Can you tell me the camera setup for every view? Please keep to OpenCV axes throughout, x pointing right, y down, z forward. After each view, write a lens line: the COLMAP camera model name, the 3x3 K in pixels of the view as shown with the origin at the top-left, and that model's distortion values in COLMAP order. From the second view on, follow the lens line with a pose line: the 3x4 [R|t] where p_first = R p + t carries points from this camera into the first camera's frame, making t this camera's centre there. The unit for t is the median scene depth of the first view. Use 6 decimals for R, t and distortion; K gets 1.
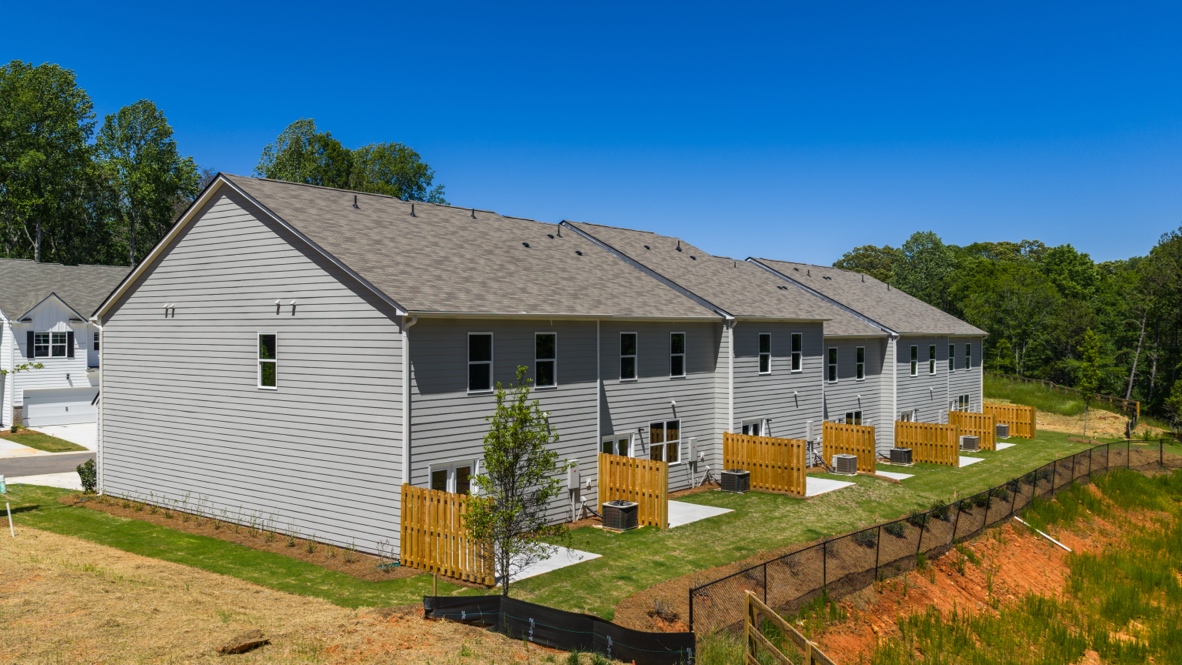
lens RADIAL K [[985.8, 0, 591.8], [0, 985.8, 332.3], [0, 0, 1]] dist [0.009399, 0.010524]
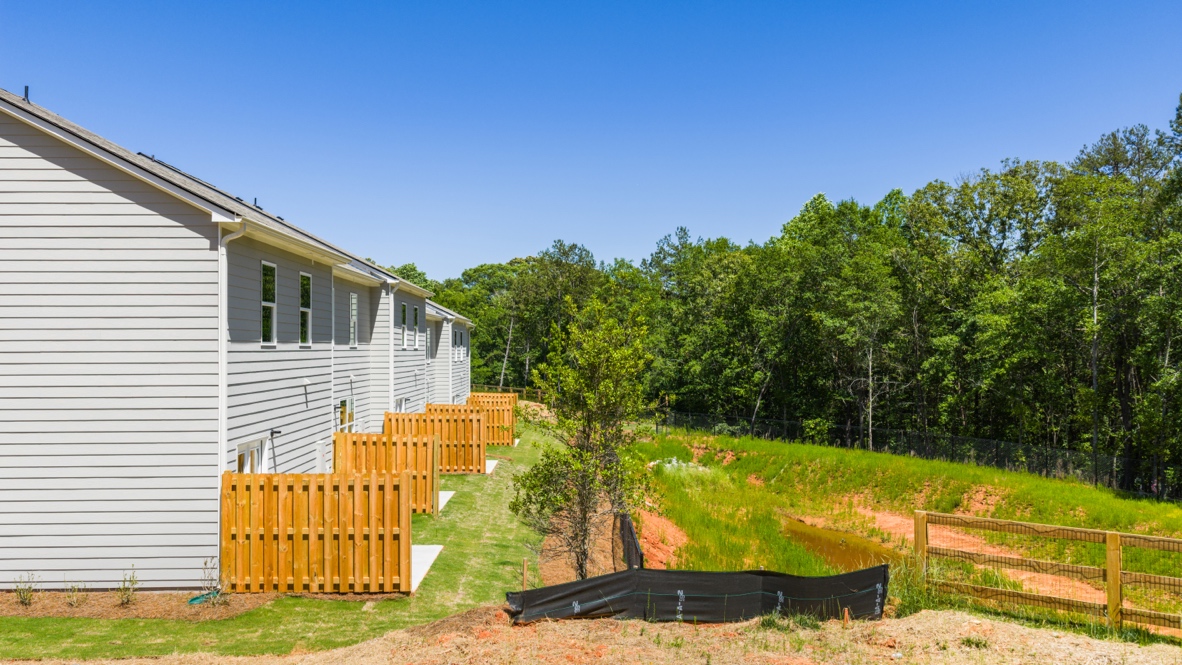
lens RADIAL K [[985.8, 0, 590.3], [0, 985.8, 335.5], [0, 0, 1]] dist [0.009399, 0.010524]
pose [[0.772158, -0.002058, 0.635427, -0.404870], [0.013894, 0.999810, -0.013646, 0.069054], [-0.635279, 0.019365, 0.772040, 0.304268]]
